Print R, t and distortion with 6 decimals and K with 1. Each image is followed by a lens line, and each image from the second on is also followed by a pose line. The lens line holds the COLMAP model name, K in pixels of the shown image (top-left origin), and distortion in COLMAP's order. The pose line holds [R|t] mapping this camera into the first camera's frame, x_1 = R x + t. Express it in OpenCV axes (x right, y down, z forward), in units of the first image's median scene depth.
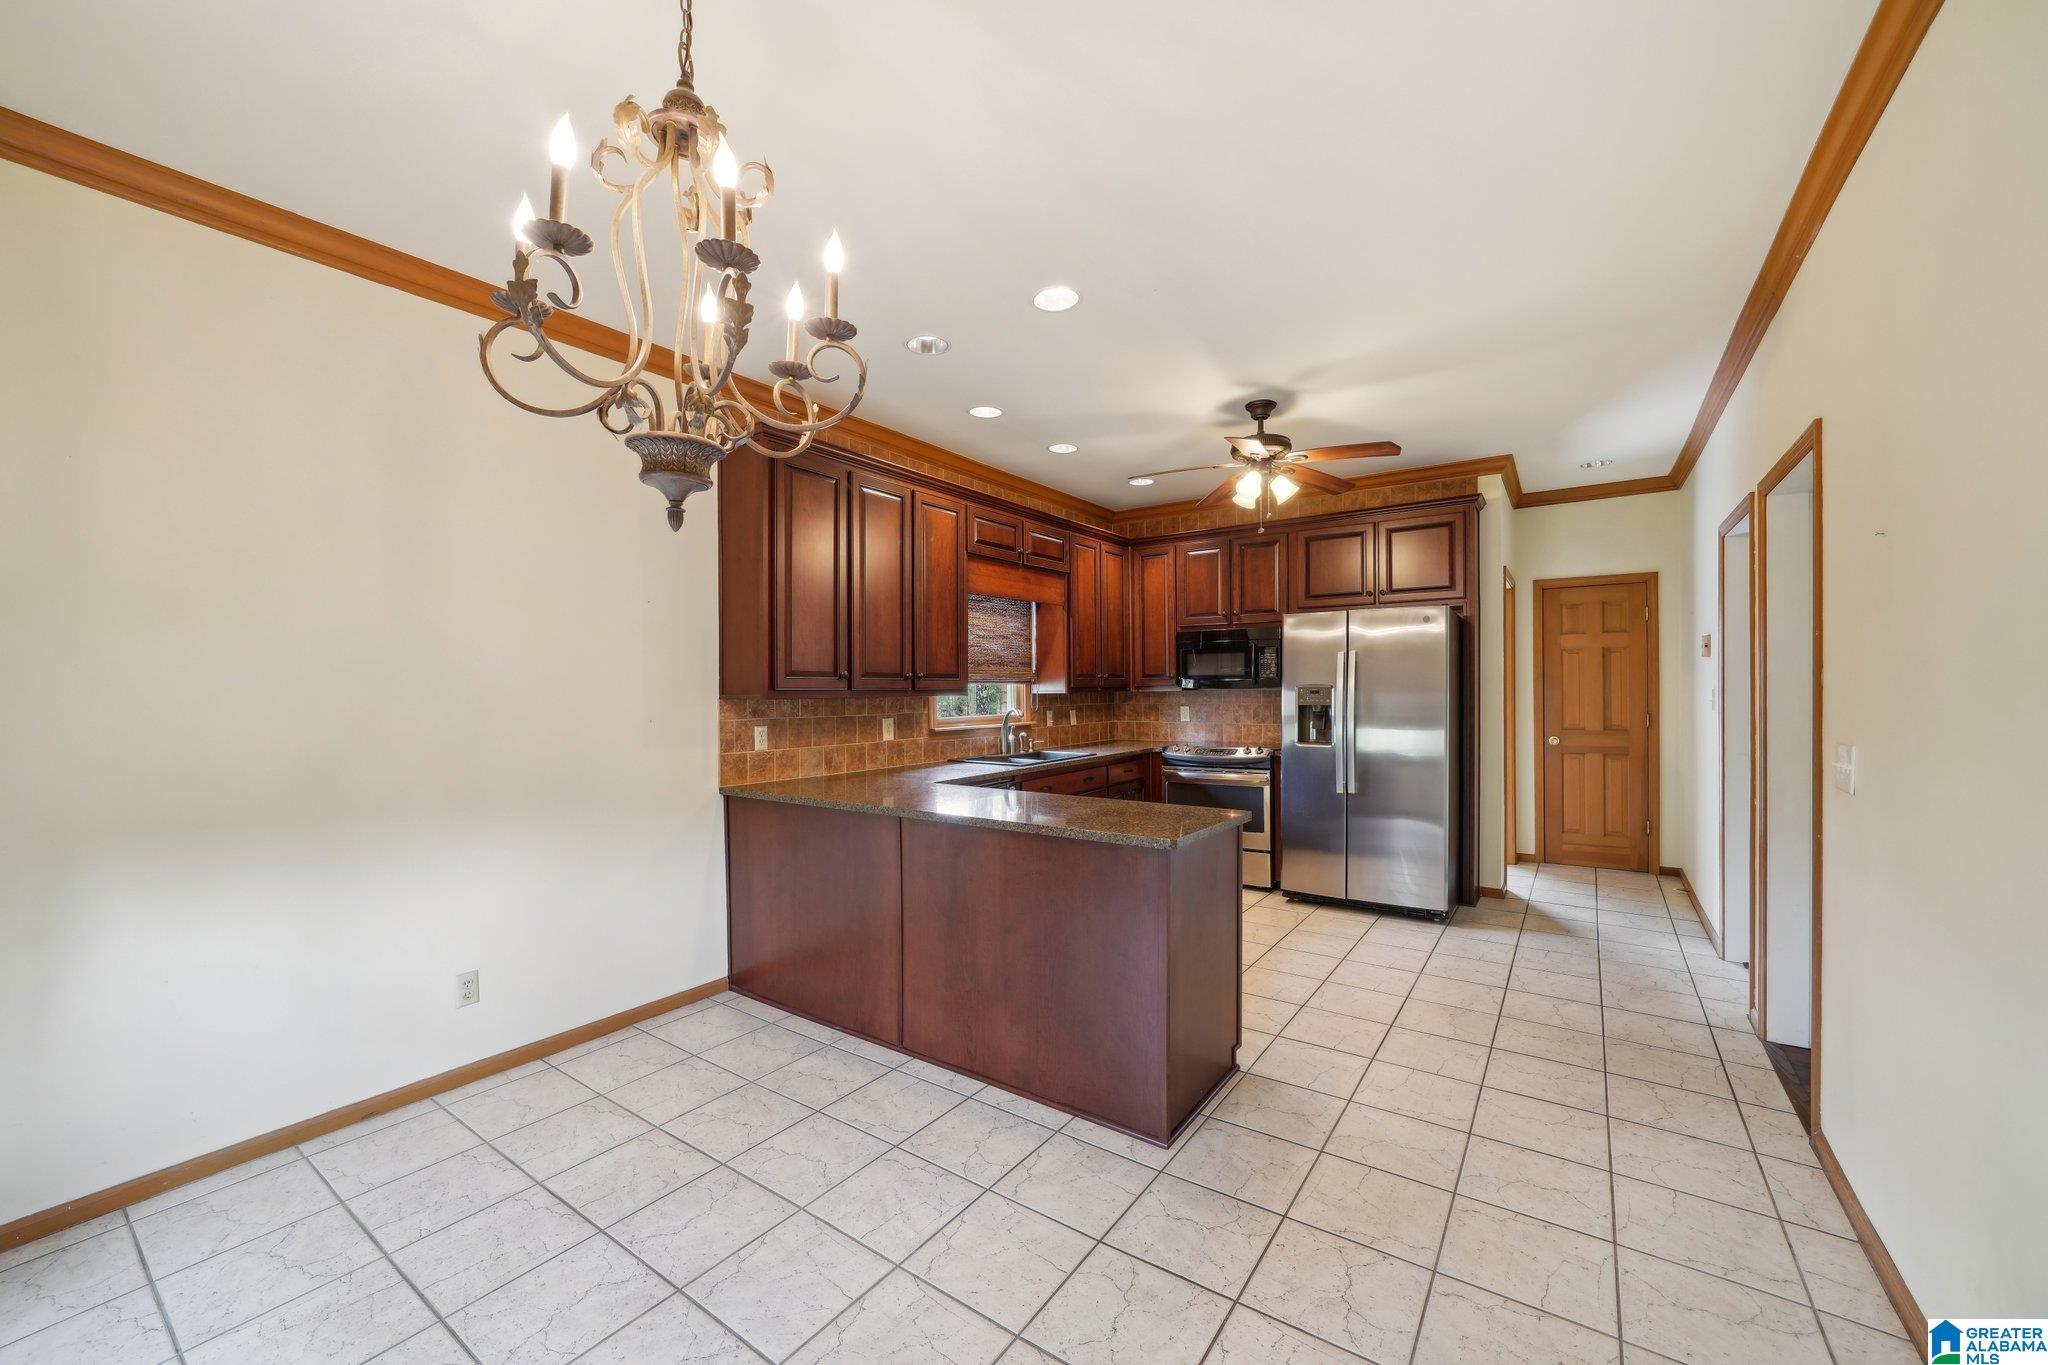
lens RADIAL K [[805.3, 0, 1031.4], [0, 805.3, 684.7], [0, 0, 1]] dist [-0.000946, 0.000313]
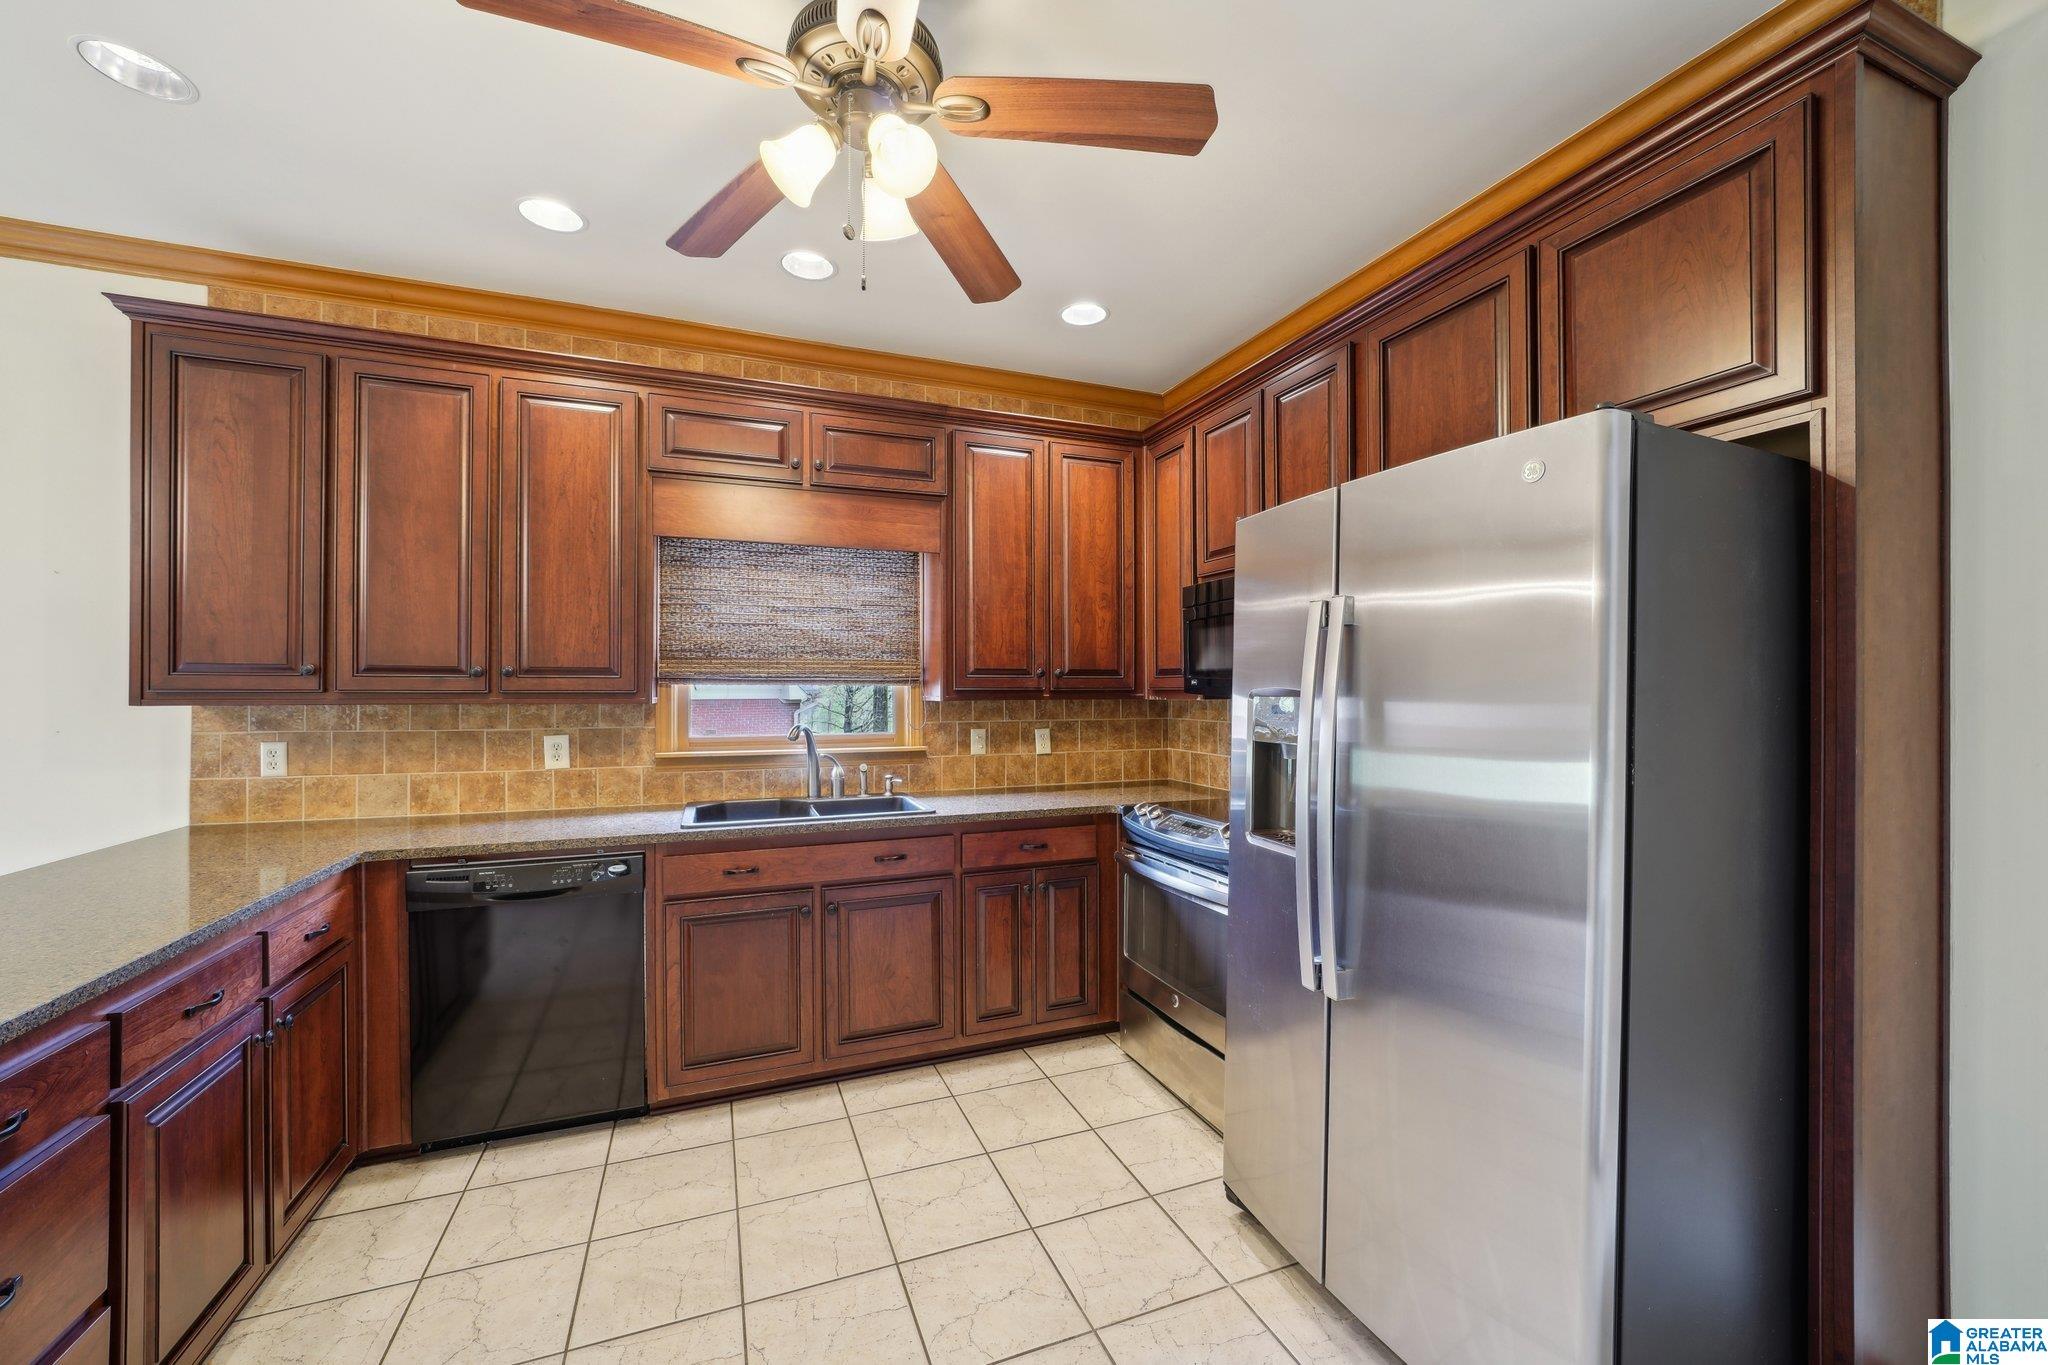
lens RADIAL K [[799.0, 0, 1016.7], [0, 799.0, 685.4], [0, 0, 1]] dist [-0.009248, 0.000276]
pose [[0.829898, 0.006404, -0.557878, 0.540477], [-0.005998, 0.999979, 0.002556, -0.003718], [0.557883, 0.001225, 0.829919, 0.714806]]
